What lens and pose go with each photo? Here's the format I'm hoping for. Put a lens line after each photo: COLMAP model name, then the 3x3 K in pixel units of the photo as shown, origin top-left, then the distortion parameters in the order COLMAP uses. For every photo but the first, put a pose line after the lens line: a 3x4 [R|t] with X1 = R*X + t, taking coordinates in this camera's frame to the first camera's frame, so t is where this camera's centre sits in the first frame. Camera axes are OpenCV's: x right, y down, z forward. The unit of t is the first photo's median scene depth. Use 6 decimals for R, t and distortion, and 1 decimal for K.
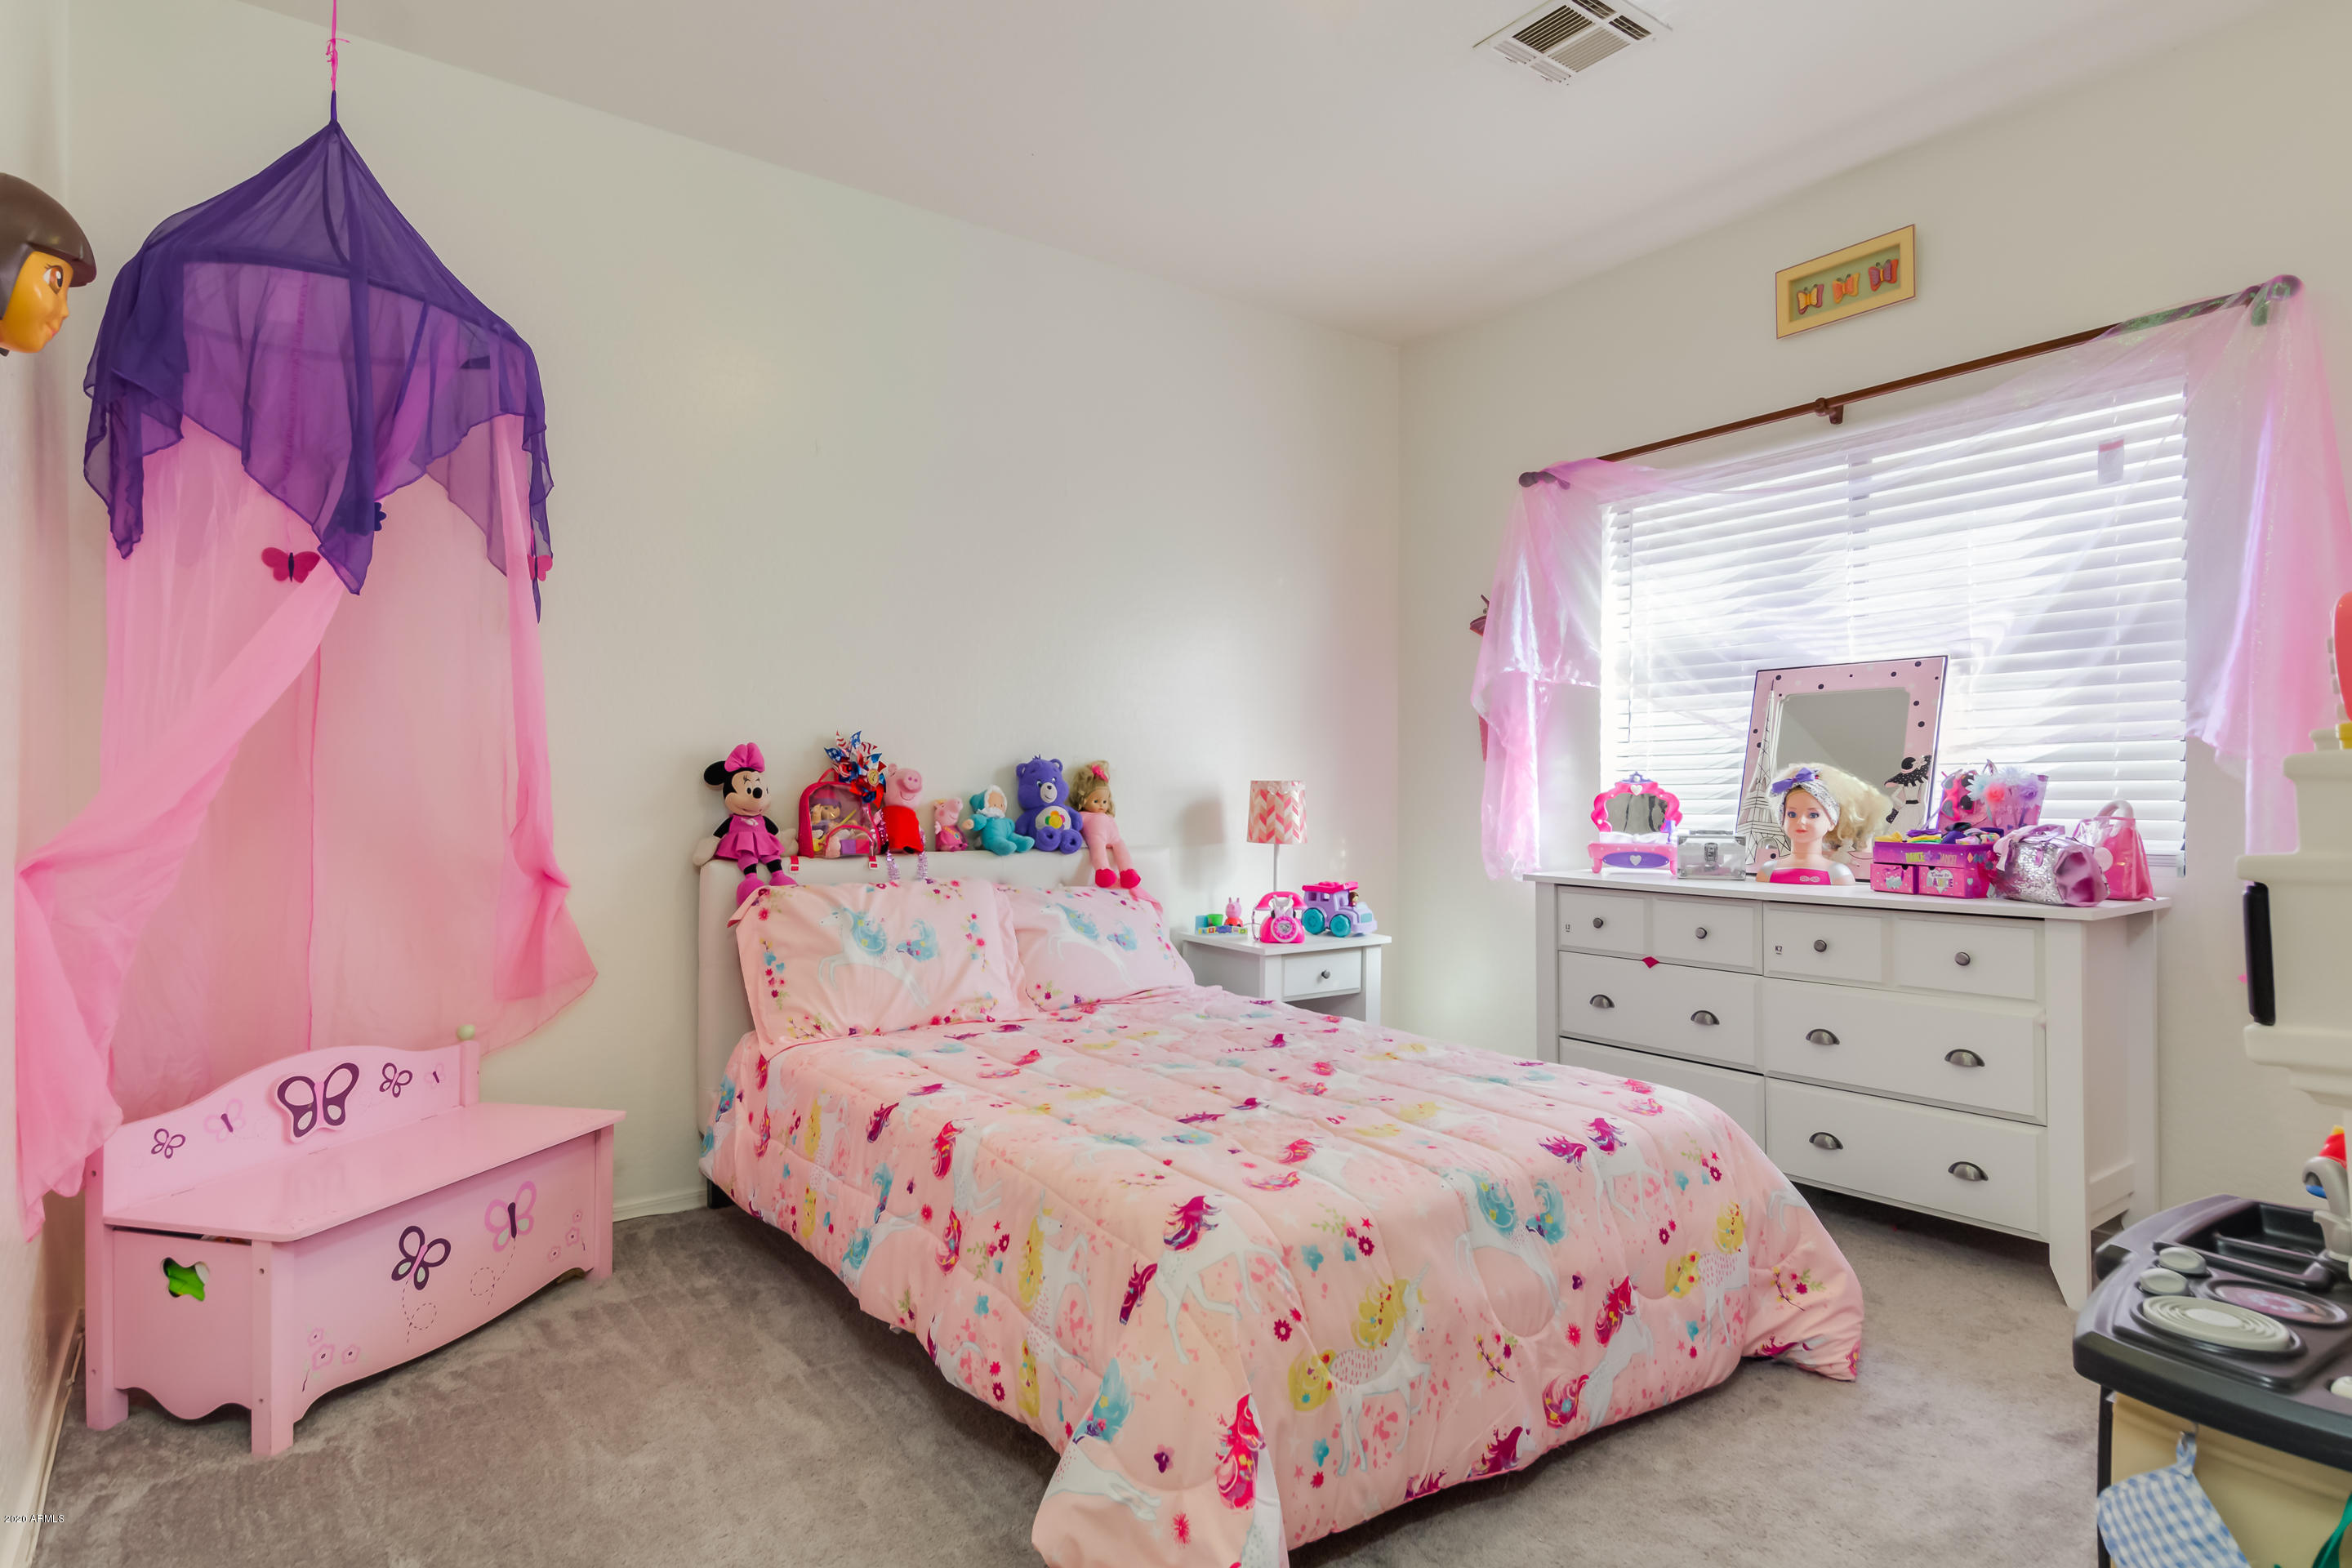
lens RADIAL K [[1262.1, 0, 1156.3], [0, 1262.1, 781.6], [0, 0, 1]] dist [0.029626, -0.007894]
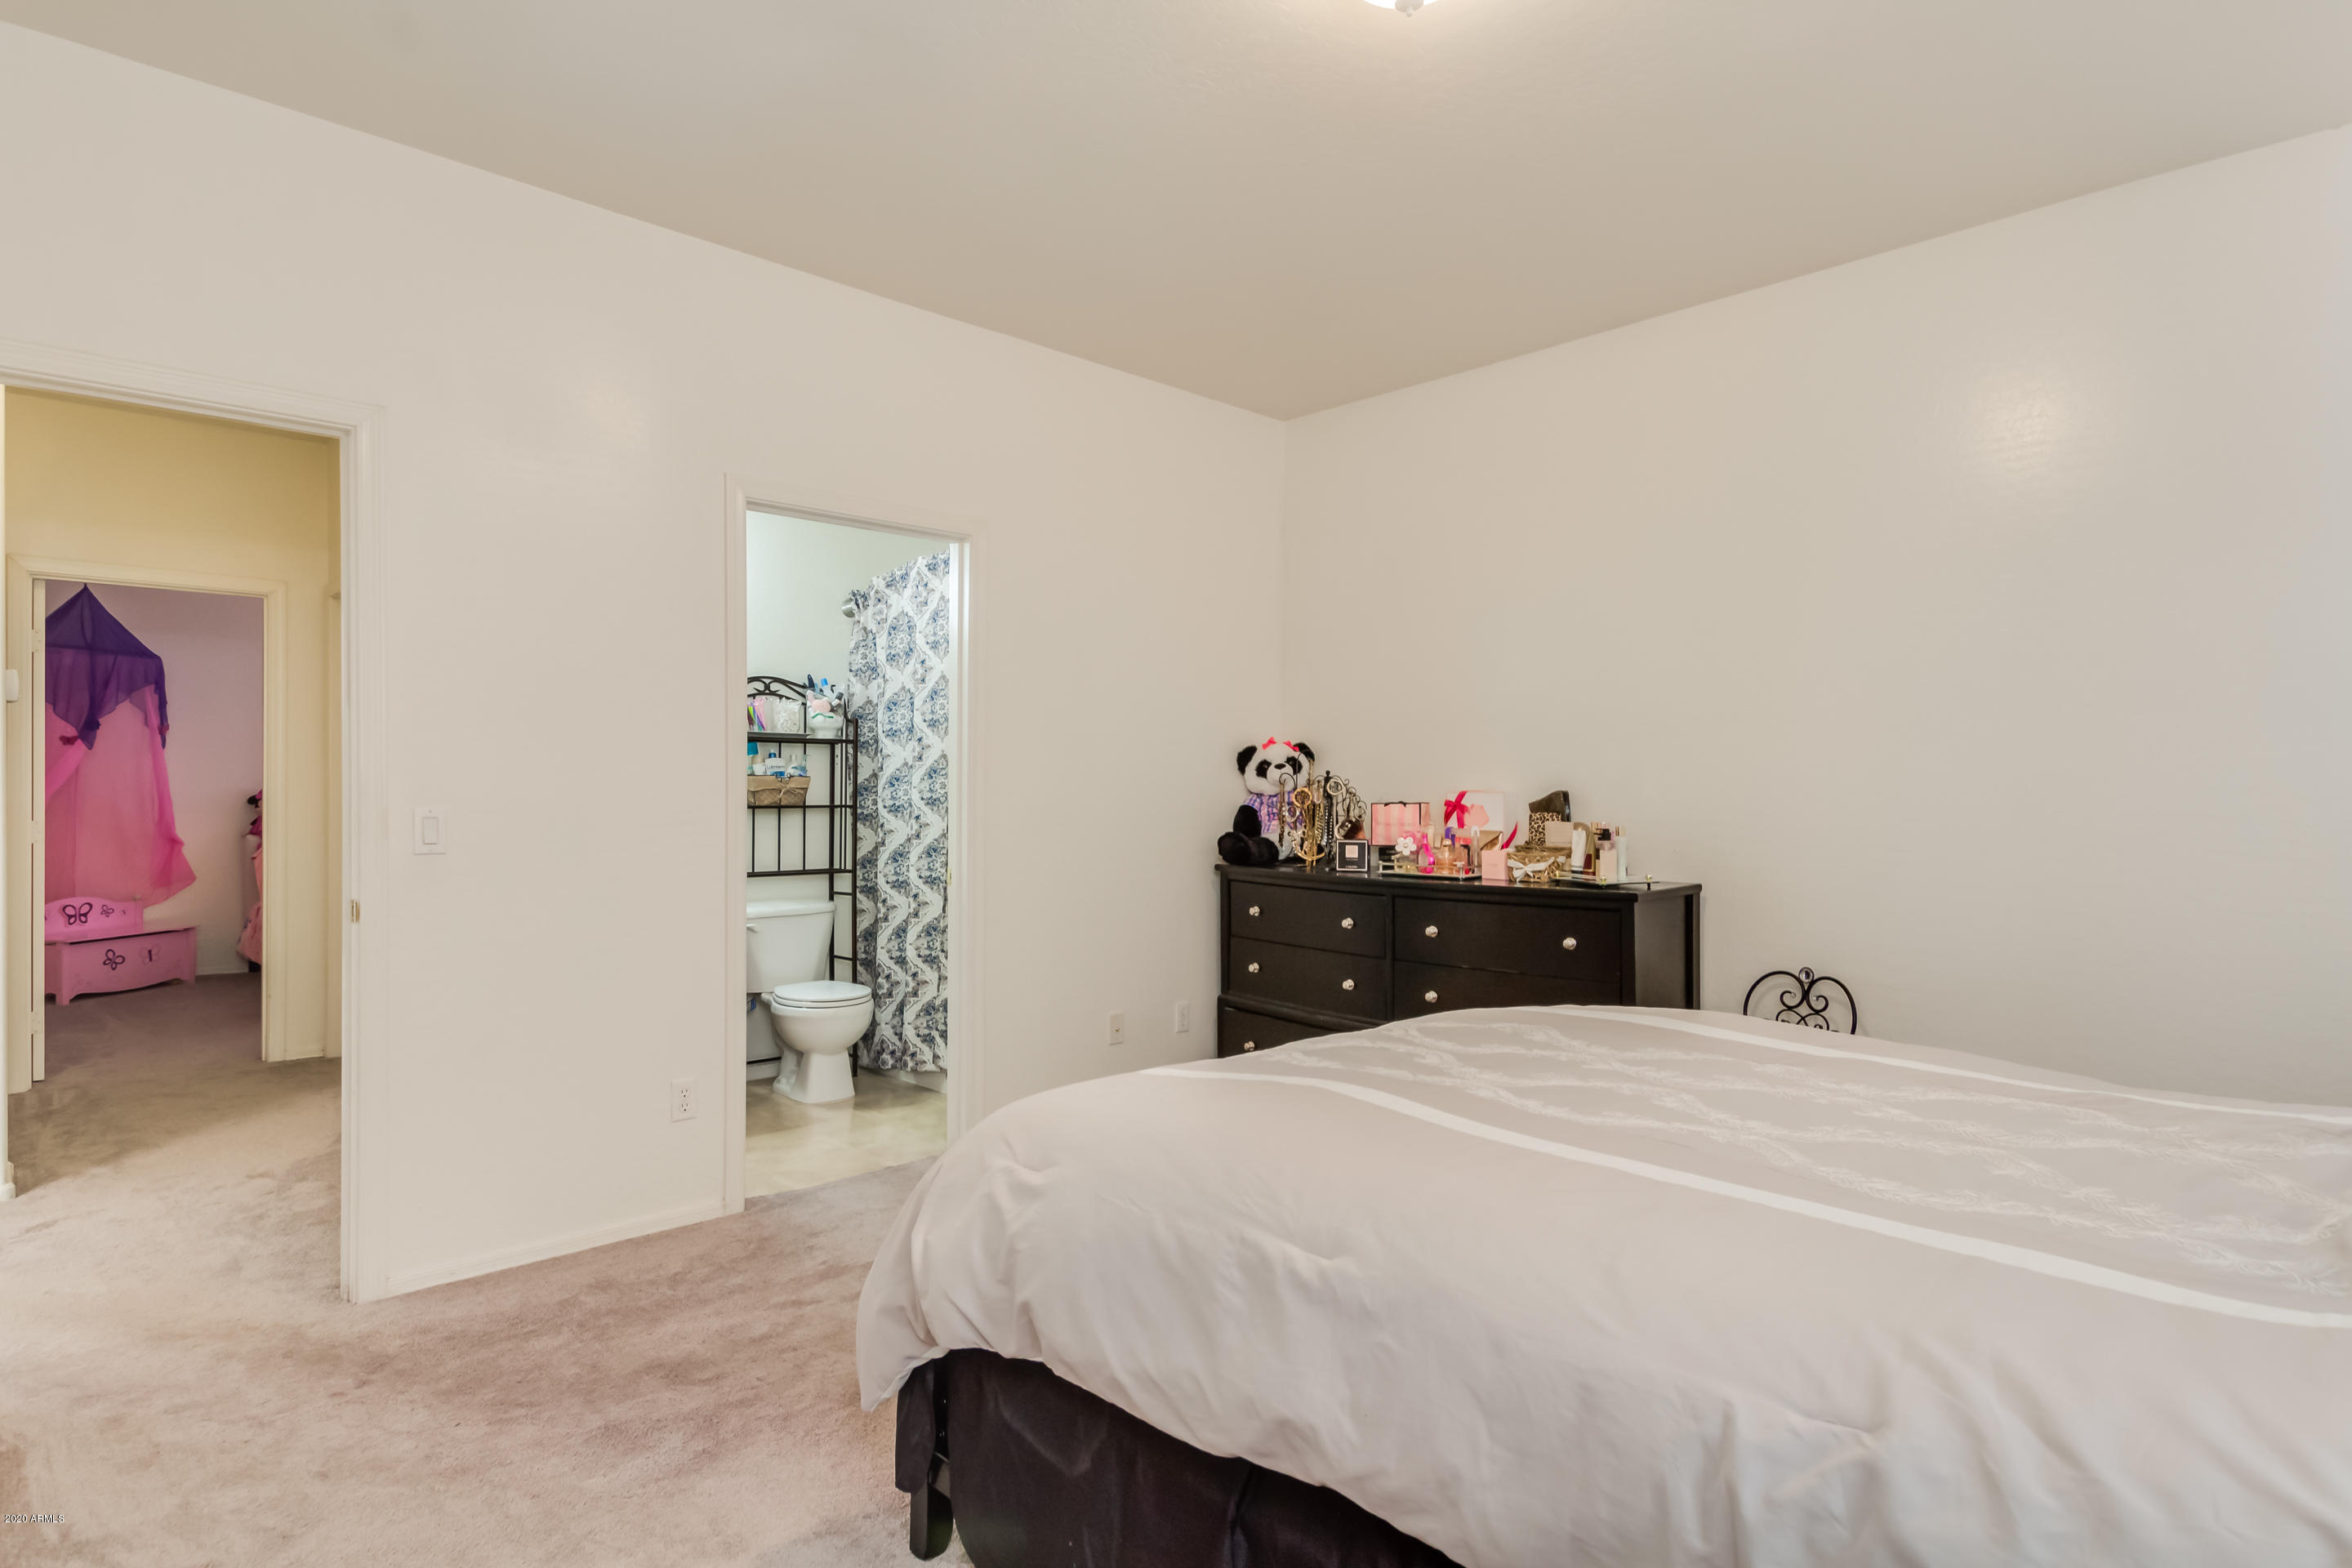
lens RADIAL K [[1262.1, 0, 1143.1], [0, 1262.1, 774.0], [0, 0, 1]] dist [0.029626, -0.007894]
pose [[0.993949, 0.001414, 0.109831, 1.487268], [-0.000915, 0.999989, -0.004586, -0.063246], [-0.109836, 0.004457, 0.993940, -2.251638]]
